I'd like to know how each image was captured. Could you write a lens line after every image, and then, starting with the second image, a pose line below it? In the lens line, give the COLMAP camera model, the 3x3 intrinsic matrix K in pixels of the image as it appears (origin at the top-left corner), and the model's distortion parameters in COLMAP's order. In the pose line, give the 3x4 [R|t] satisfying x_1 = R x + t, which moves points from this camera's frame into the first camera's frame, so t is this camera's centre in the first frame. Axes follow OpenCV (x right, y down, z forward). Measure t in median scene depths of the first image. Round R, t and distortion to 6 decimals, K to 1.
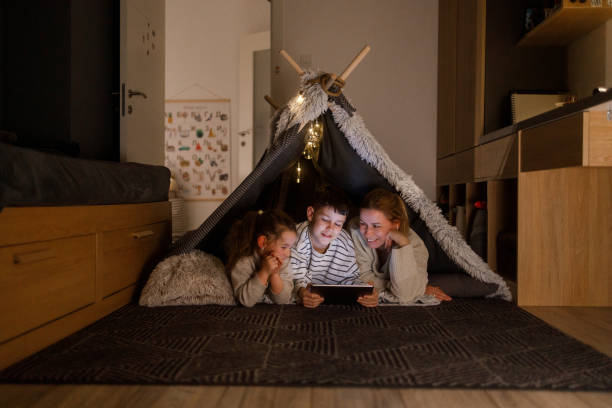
lens RADIAL K [[586.1, 0, 306.0], [0, 586.1, 204.0], [0, 0, 1]] dist [0.008055, -0.012885]
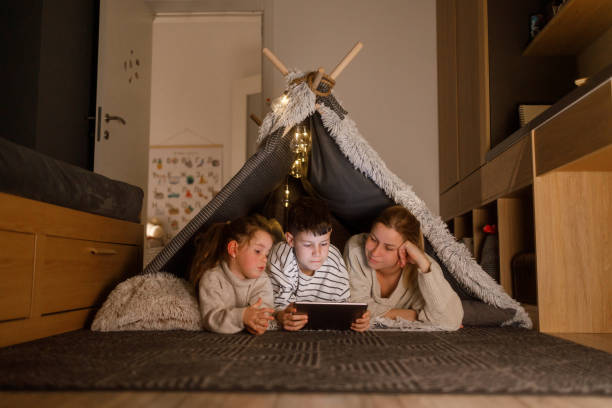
lens RADIAL K [[594.0, 0, 306.0], [0, 594.0, 204.0], [0, 0, 1]] dist [-0.001937, -0.010931]
pose [[0.999994, -0.002631, -0.002151, 0.024319], [0.002360, 0.993101, -0.117239, 0.085818], [0.002445, 0.117233, 0.993101, 0.121966]]
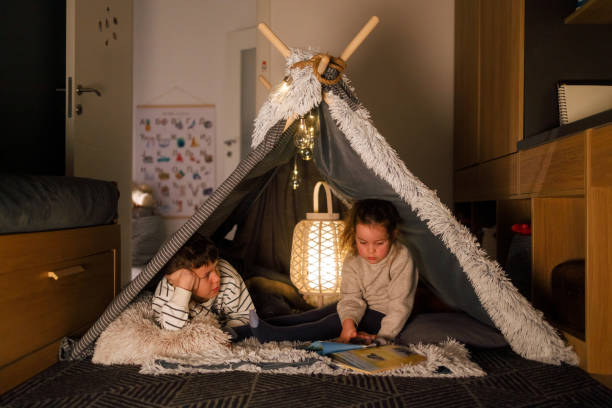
lens RADIAL K [[594.0, 0, 306.0], [0, 594.0, 204.0], [0, 0, 1]] dist [-0.001937, -0.010931]
pose [[0.999996, -0.000737, 0.002683, 0.015736], [0.000799, 0.999730, -0.023228, -0.016296], [-0.002665, 0.023230, 0.999727, 0.269126]]
